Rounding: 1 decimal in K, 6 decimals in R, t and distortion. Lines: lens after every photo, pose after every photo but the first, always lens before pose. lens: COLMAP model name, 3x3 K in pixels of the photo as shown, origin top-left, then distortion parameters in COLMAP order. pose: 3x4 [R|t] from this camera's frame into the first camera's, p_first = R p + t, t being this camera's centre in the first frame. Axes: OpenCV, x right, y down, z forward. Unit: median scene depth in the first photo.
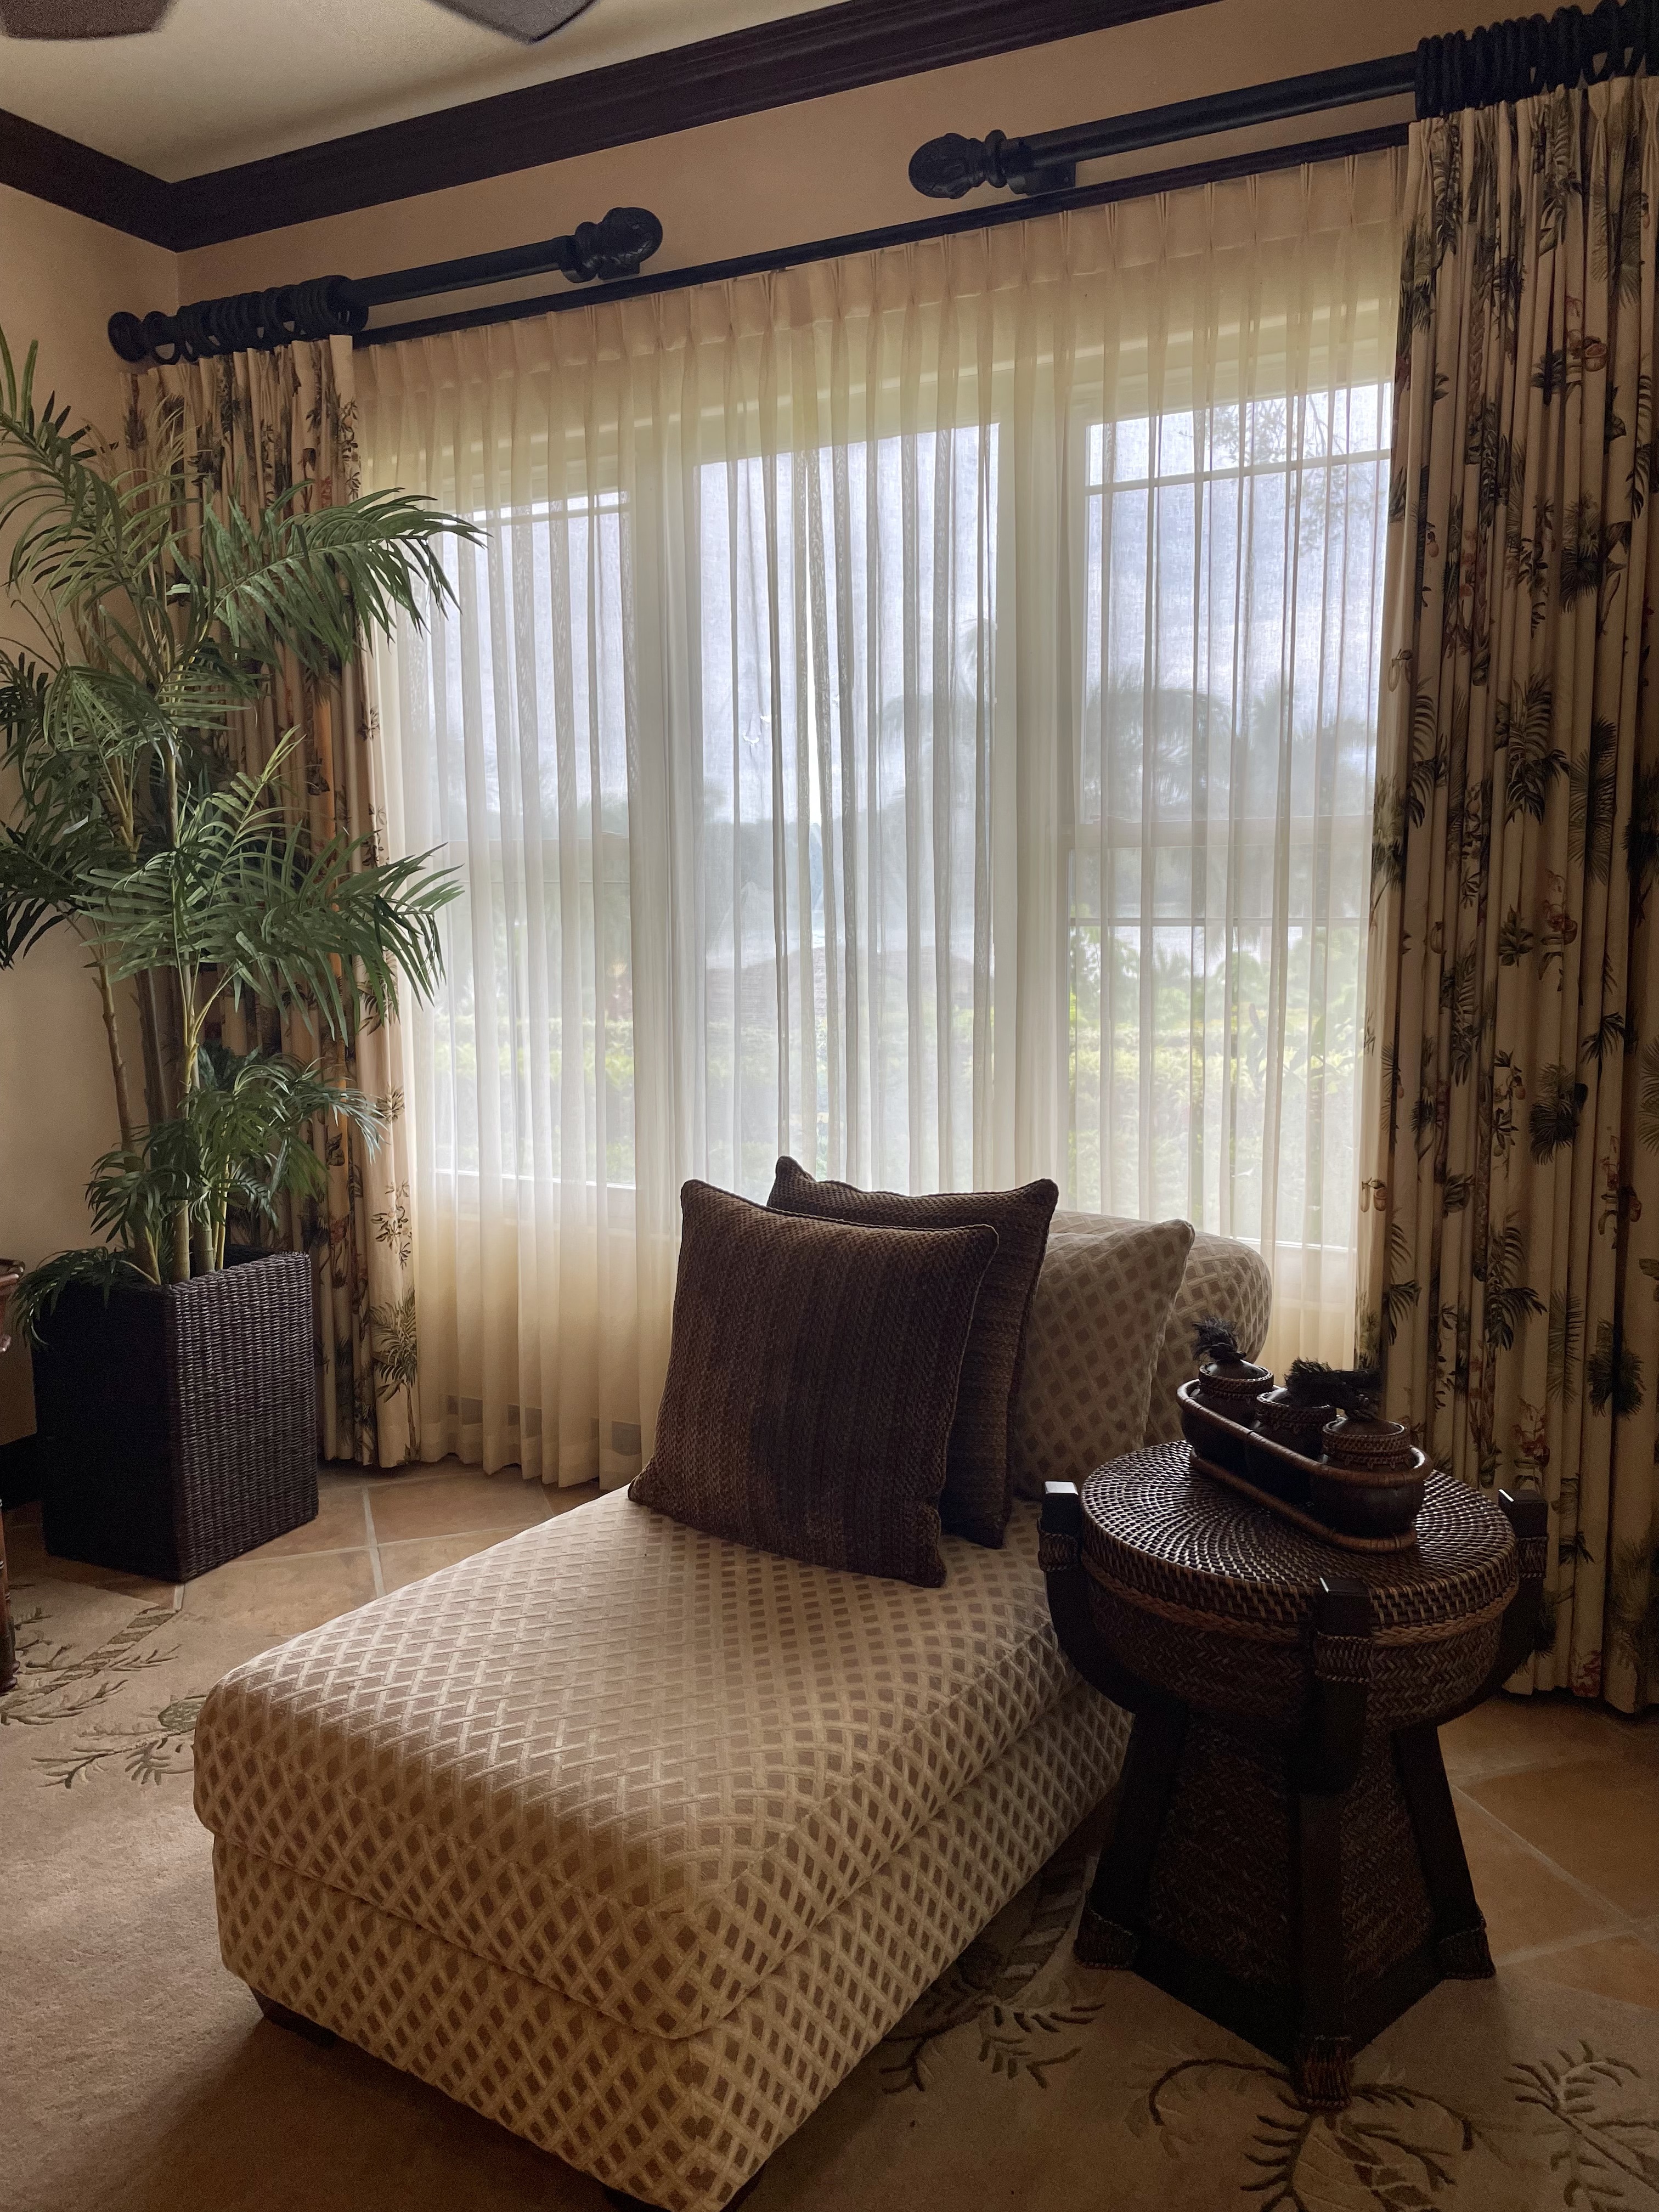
lens RADIAL K [[1683.0, 0, 842.9], [0, 1683.0, 1098.4], [0, 0, 1]] dist [0.081607, -0.090852]
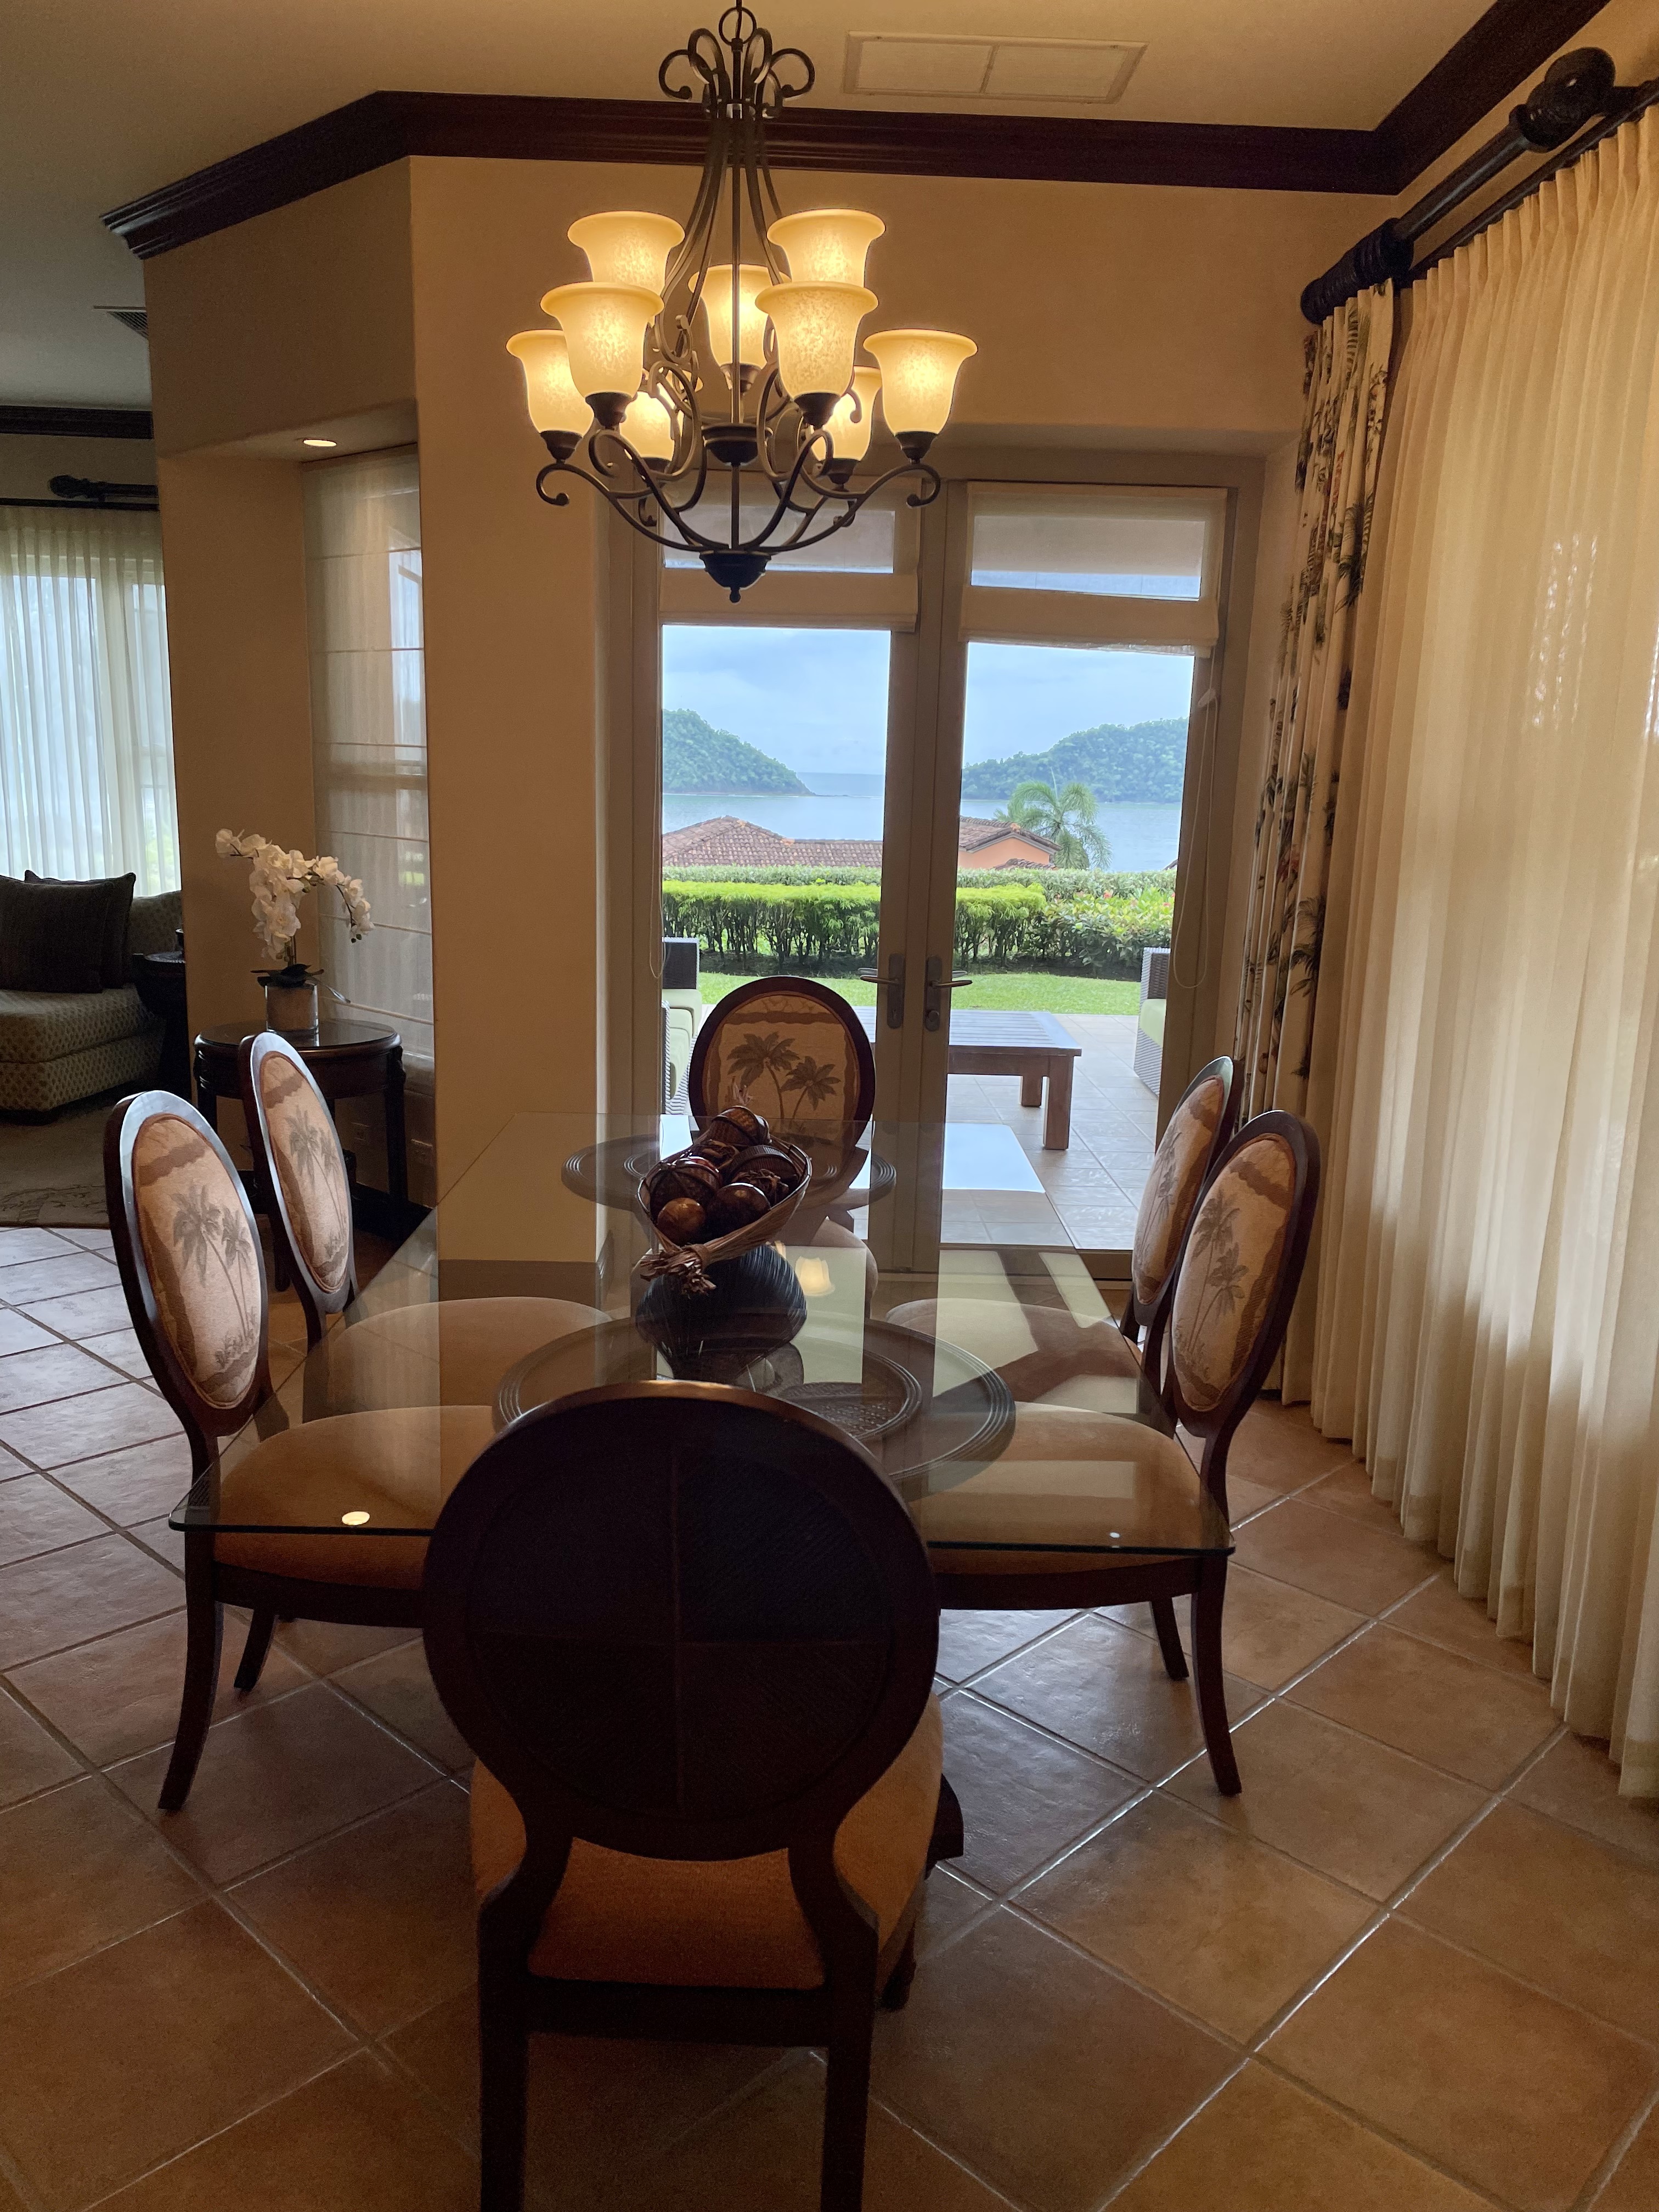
lens RADIAL K [[1683.0, 0, 817.0], [0, 1683.0, 1128.8], [0, 0, 1]] dist [0.081607, -0.090852]
pose [[0.889000, -0.059500, 0.454025, -0.141094], [0.021644, 0.995874, 0.088130, 0.188939], [-0.457395, -0.068521, 0.886620, -1.630220]]
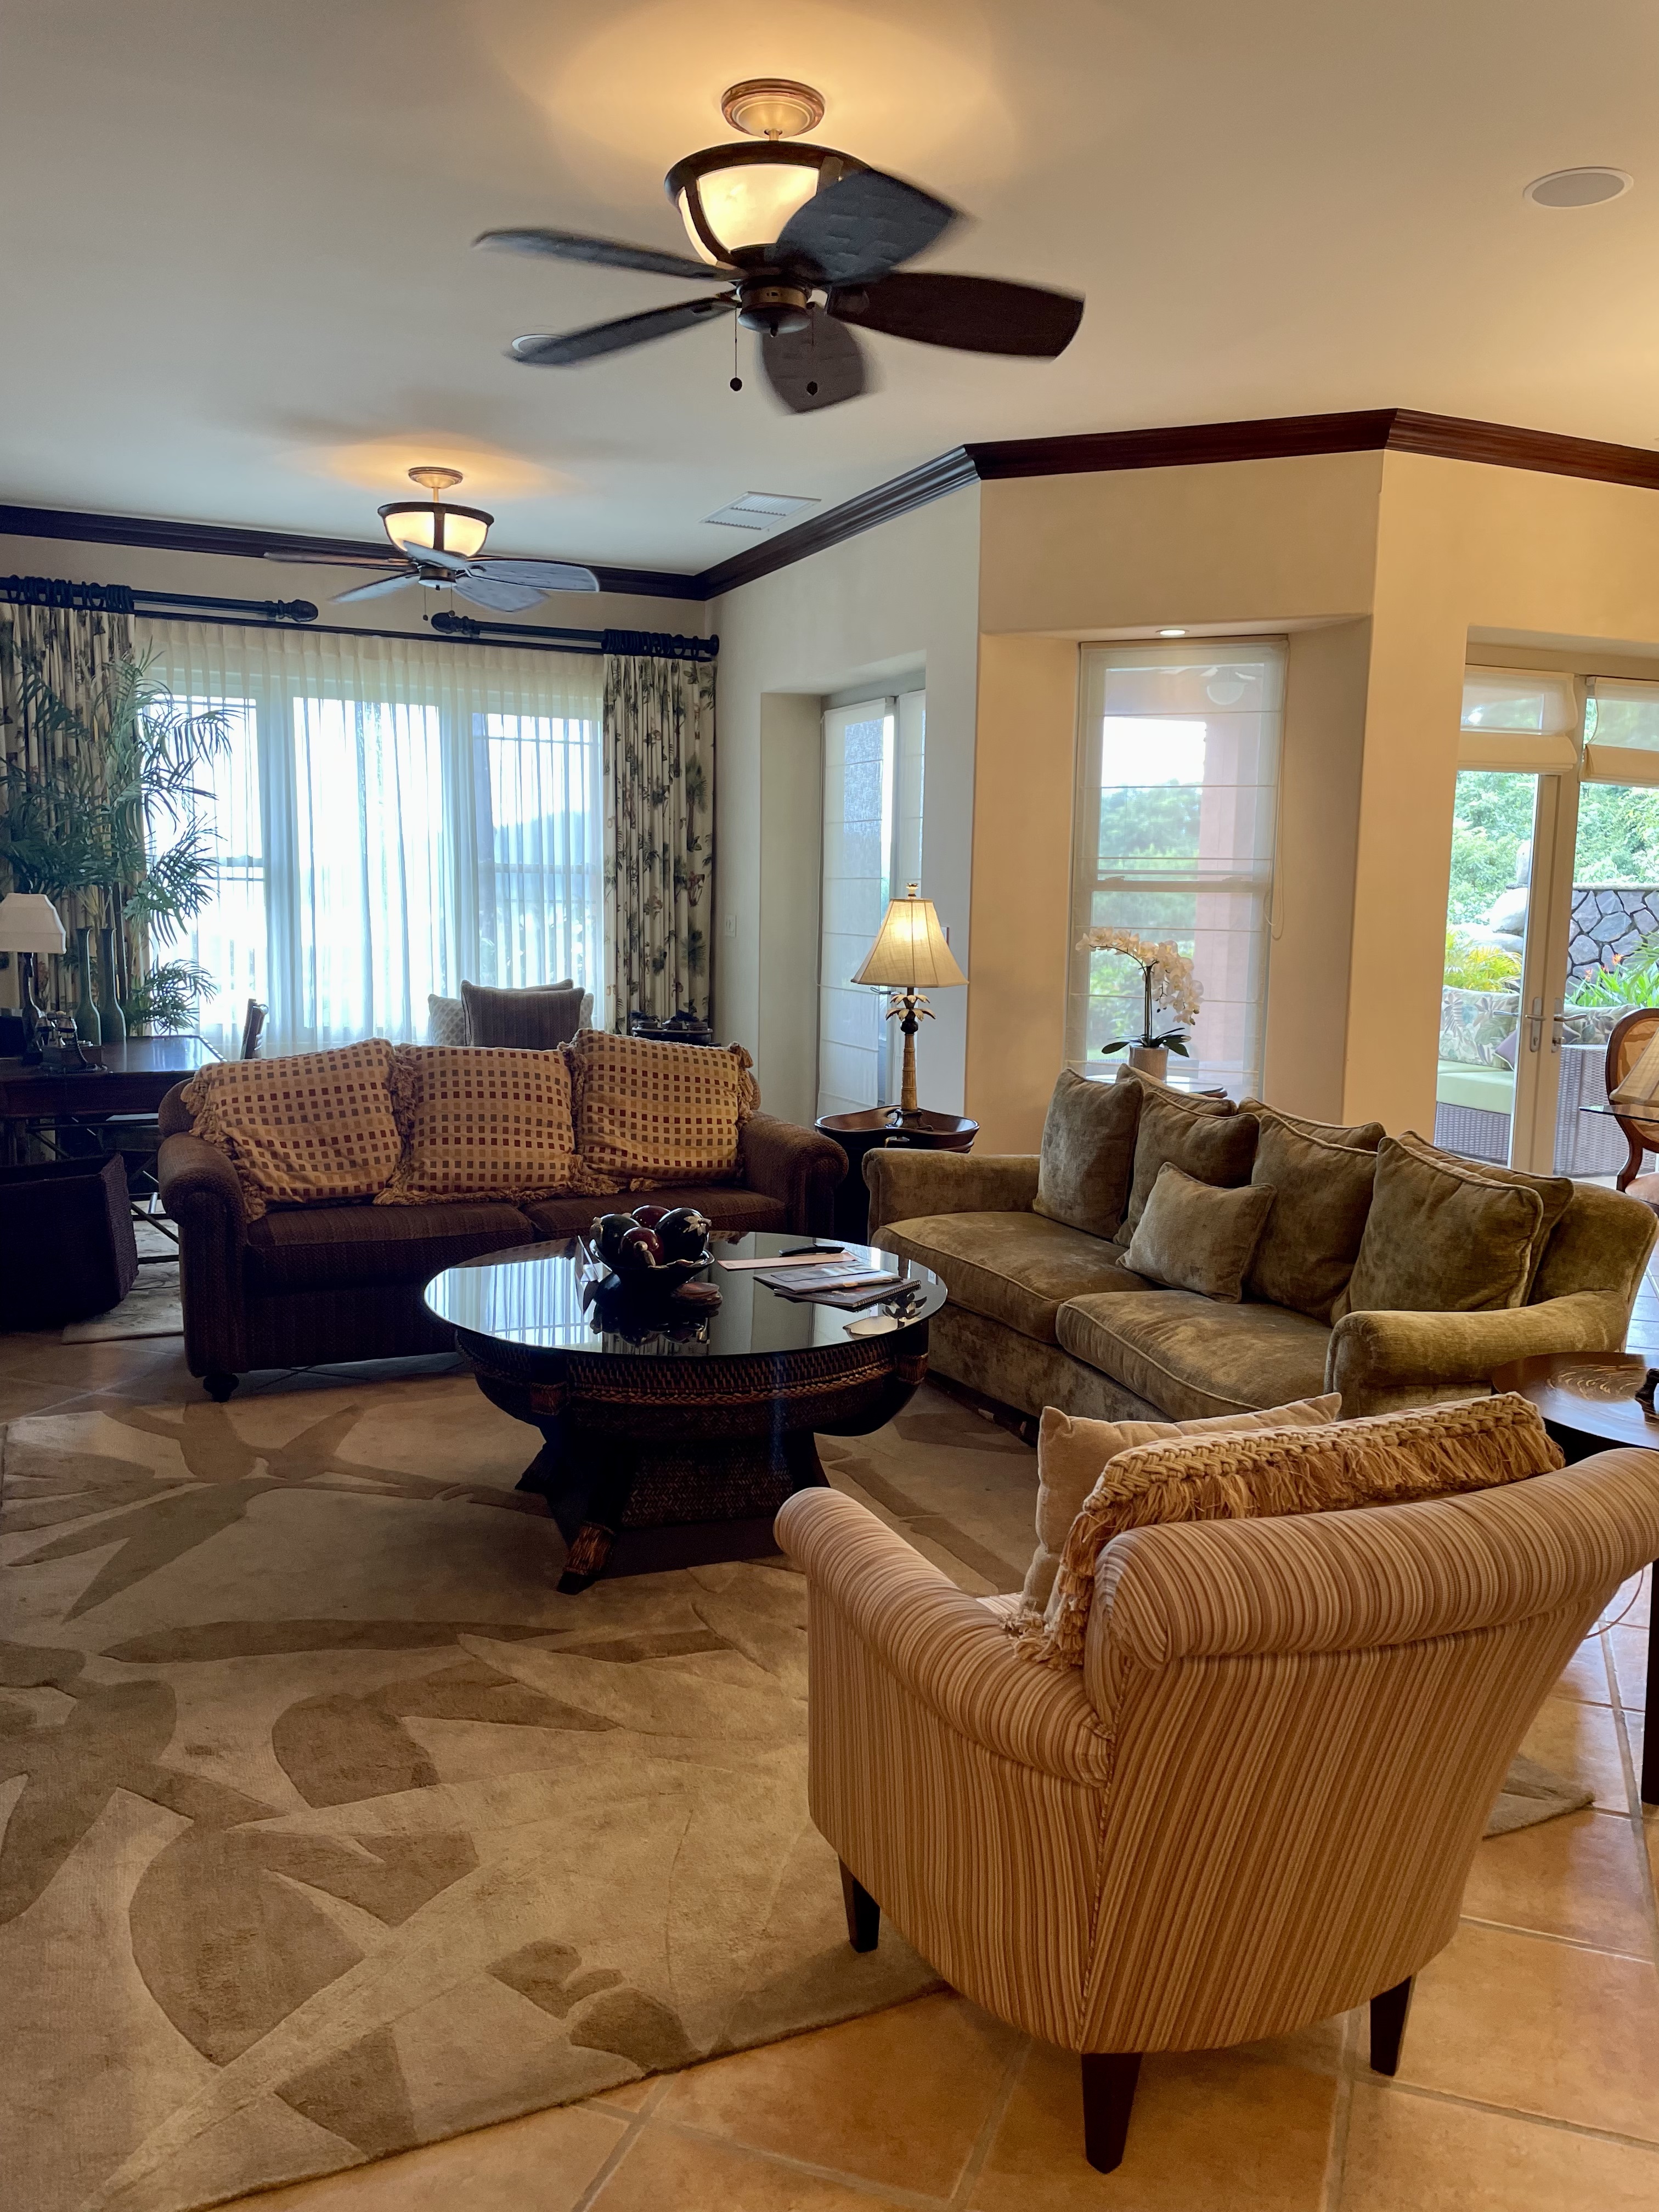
lens RADIAL K [[1683.0, 0, 827.8], [0, 1683.0, 1105.7], [0, 0, 1]] dist [0.081607, -0.090852]
pose [[0.616199, -0.078534, 0.783665, -1.523971], [0.081558, 0.996029, 0.035686, 0.154505], [-0.783356, 0.041925, 0.620158, -0.983591]]
